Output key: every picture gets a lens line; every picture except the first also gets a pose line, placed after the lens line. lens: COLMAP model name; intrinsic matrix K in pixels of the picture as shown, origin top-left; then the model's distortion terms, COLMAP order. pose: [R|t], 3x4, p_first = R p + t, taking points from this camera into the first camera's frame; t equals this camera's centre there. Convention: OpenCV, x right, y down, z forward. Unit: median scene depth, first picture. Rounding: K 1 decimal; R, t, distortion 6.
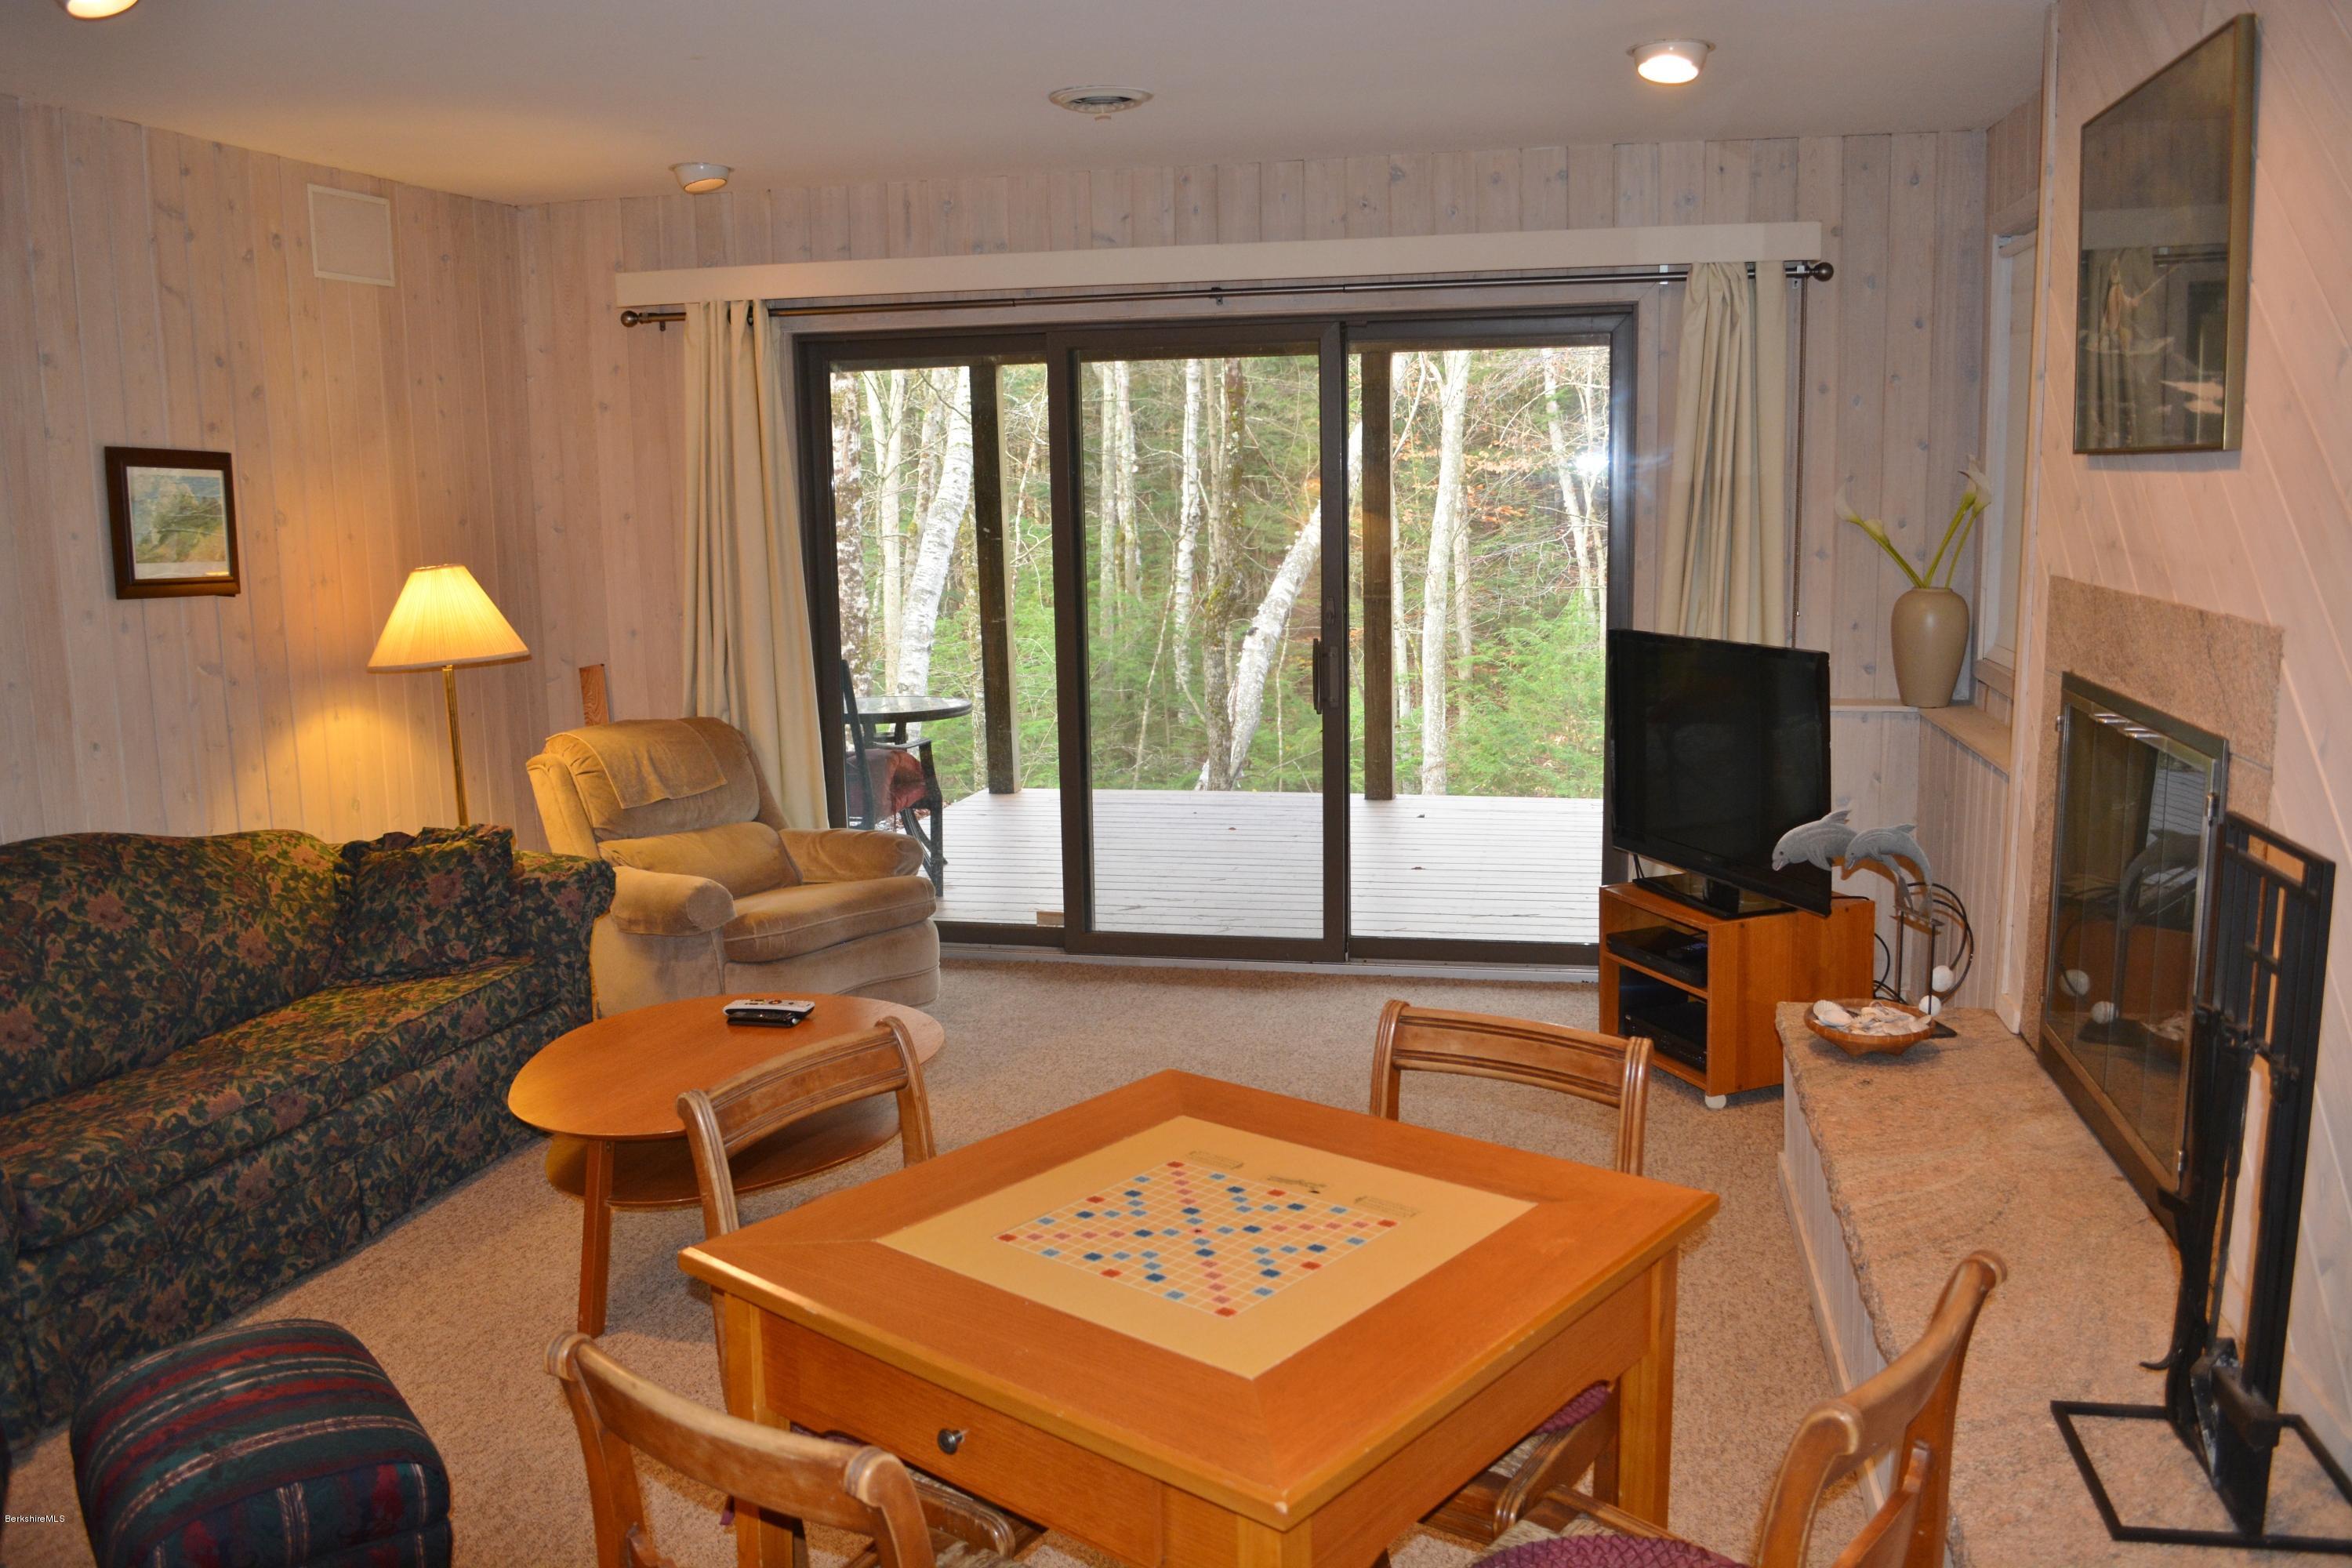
lens RADIAL K [[1839.2, 0, 1176.0], [0, 1839.2, 784.0], [0, 0, 1]] dist [-0.084391, 0.012573]
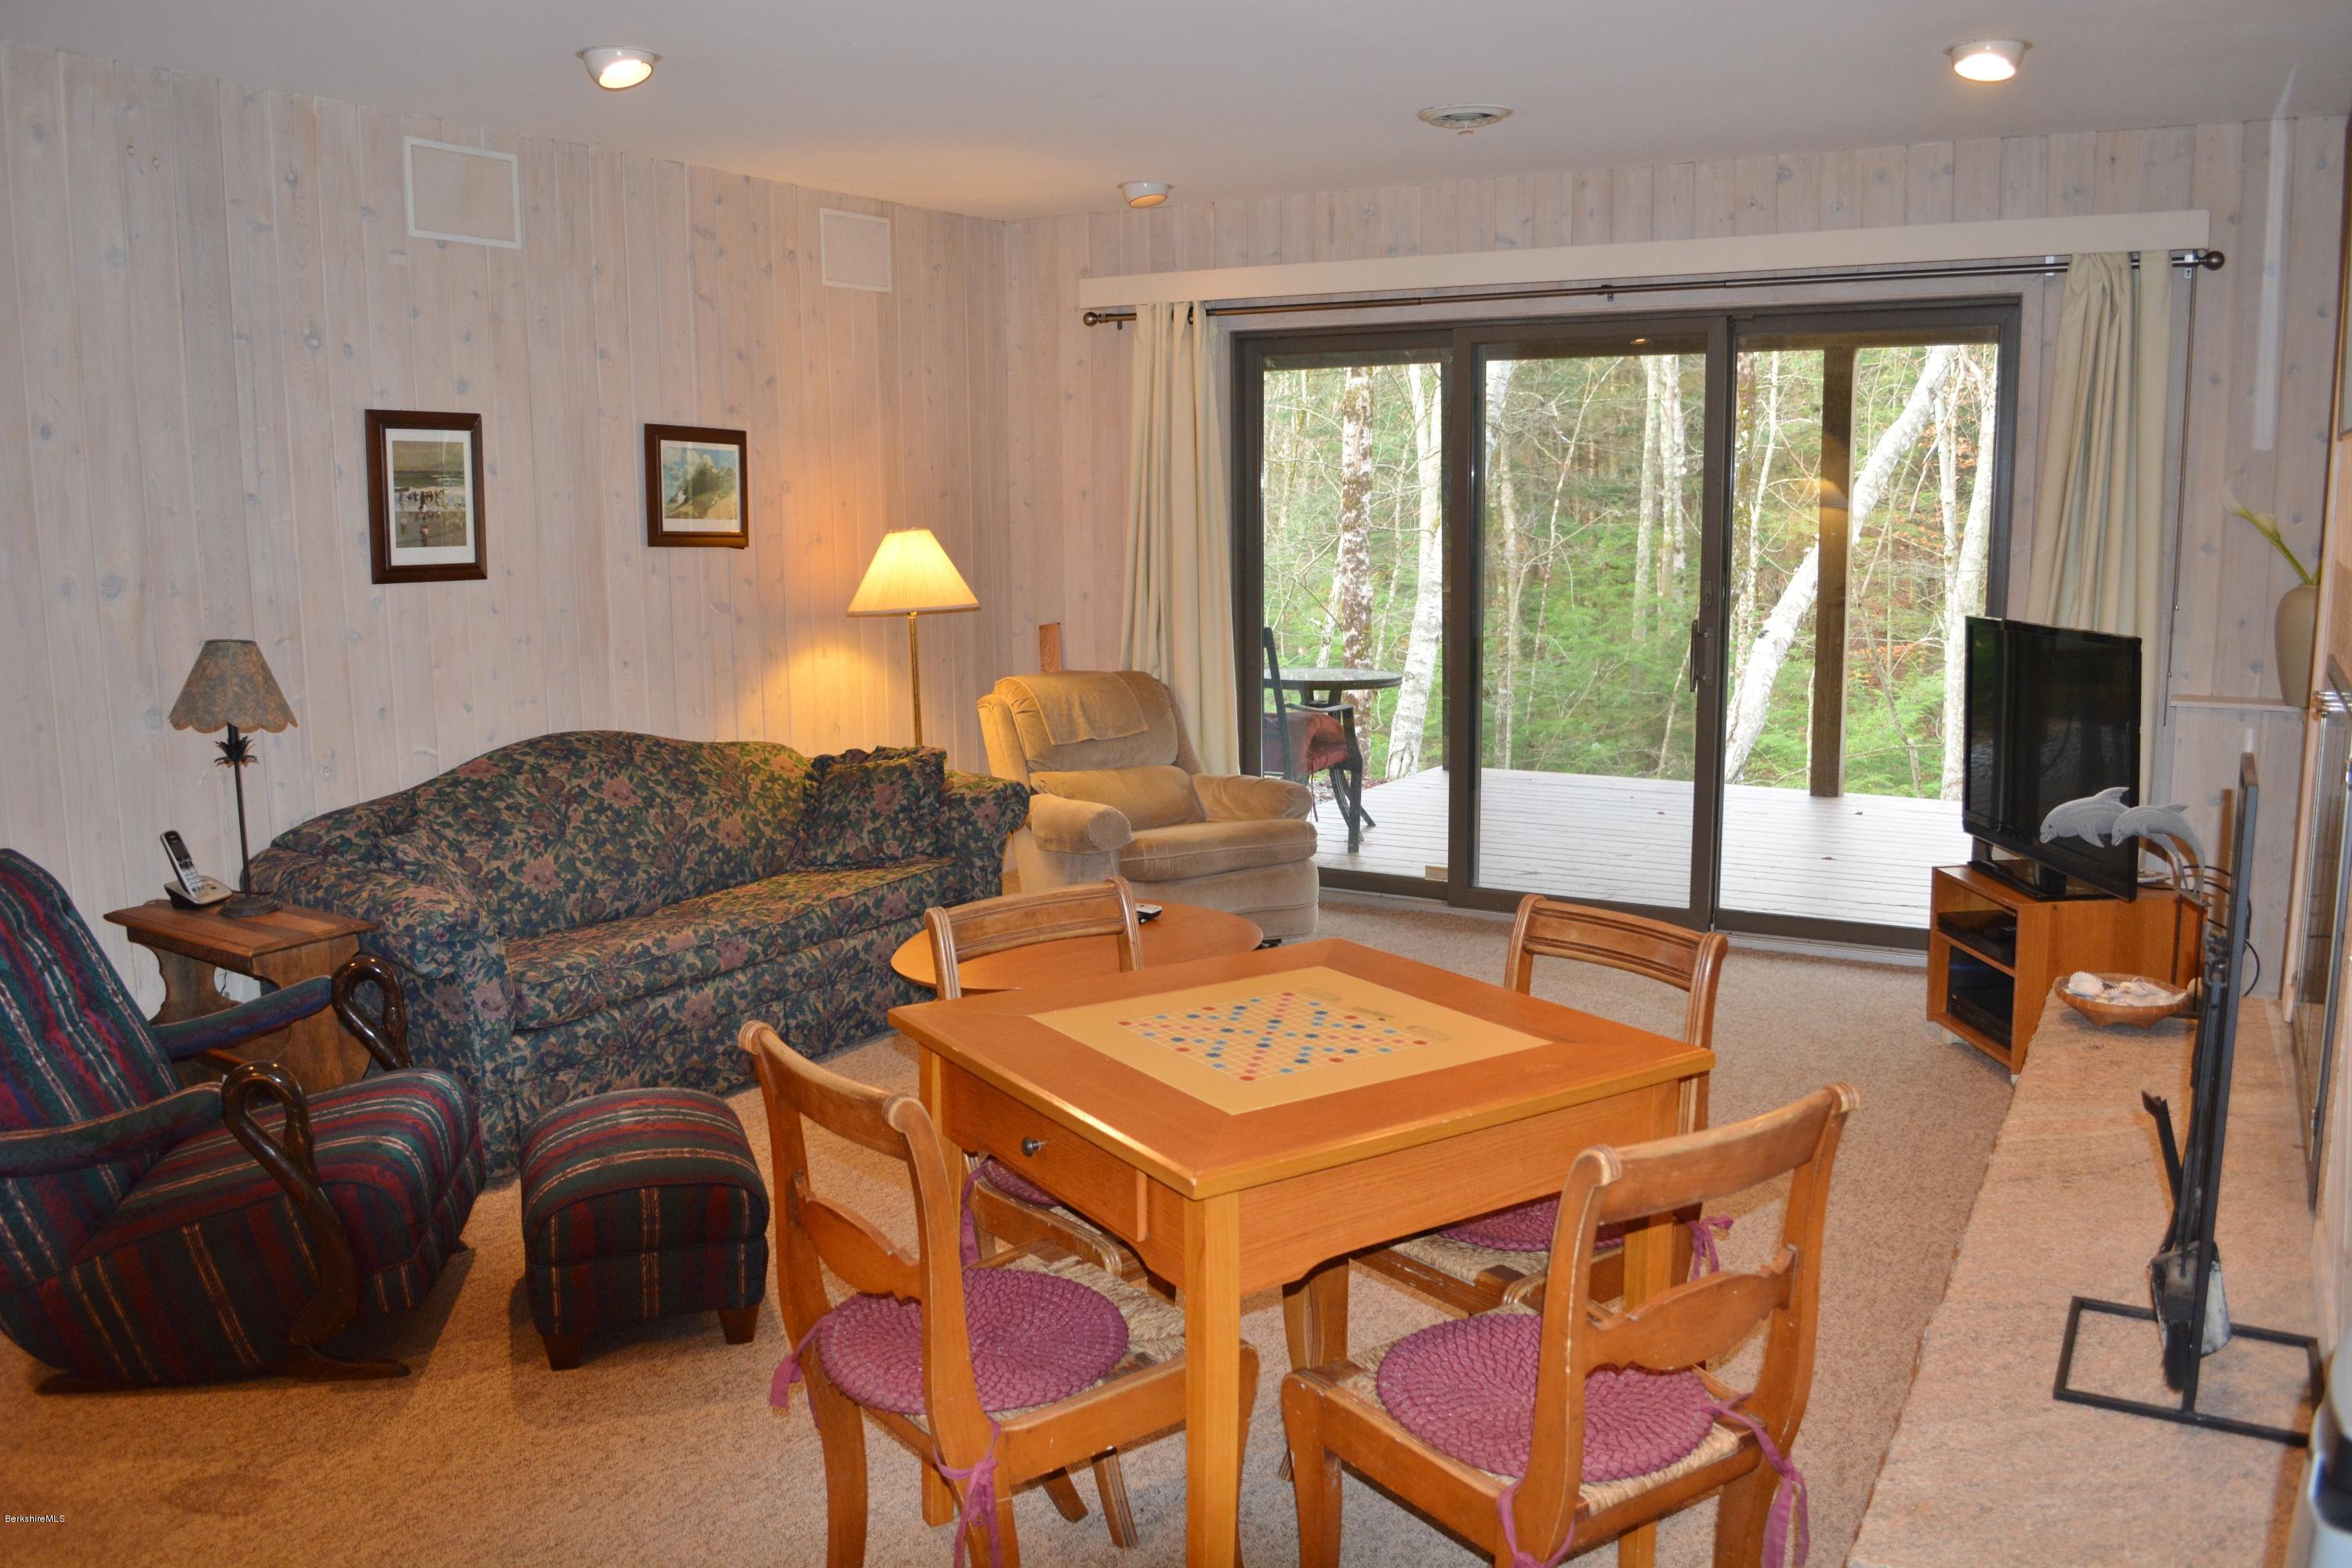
lens RADIAL K [[1839.2, 0, 1176.0], [0, 1839.2, 784.0], [0, 0, 1]] dist [-0.084391, 0.012573]
pose [[0.953630, 0.057383, -0.295460, 0.131498], [-0.057551, 0.998309, 0.008136, 0.027881], [0.295427, 0.009245, 0.955321, -0.095395]]
